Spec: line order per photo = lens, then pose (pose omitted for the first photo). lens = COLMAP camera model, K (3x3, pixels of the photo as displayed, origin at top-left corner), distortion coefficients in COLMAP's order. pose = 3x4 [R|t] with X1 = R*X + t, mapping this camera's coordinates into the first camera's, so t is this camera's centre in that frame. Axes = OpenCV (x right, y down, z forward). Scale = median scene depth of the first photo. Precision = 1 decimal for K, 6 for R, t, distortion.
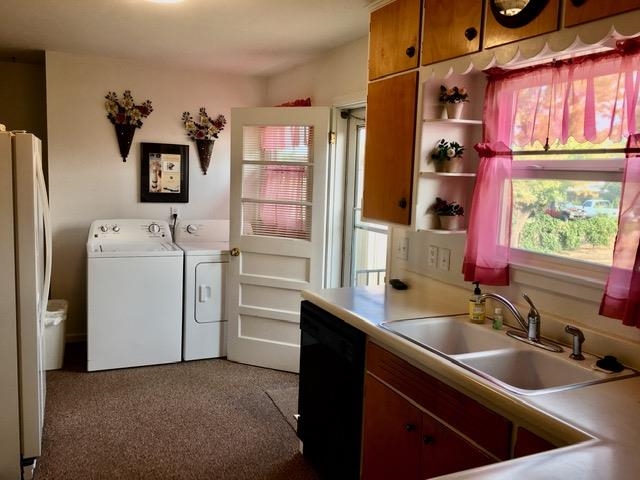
lens RADIAL K [[550.2, 0, 321.5], [0, 550.2, 238.4], [0, 0, 1]] dist [0.051900, -0.041738]
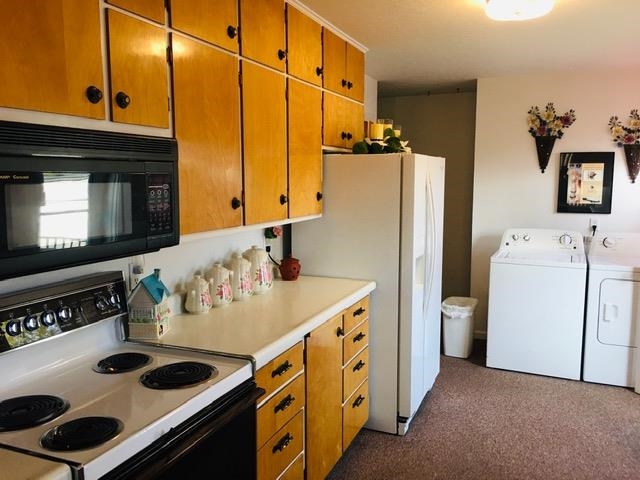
lens RADIAL K [[550.2, 0, 322.3], [0, 550.2, 239.8], [0, 0, 1]] dist [0.051900, -0.041738]
pose [[0.660709, 0.047929, -0.749111, 0.149407], [-0.065112, 0.997857, 0.006416, 0.004395], [0.747813, 0.044537, 0.662414, 0.023899]]
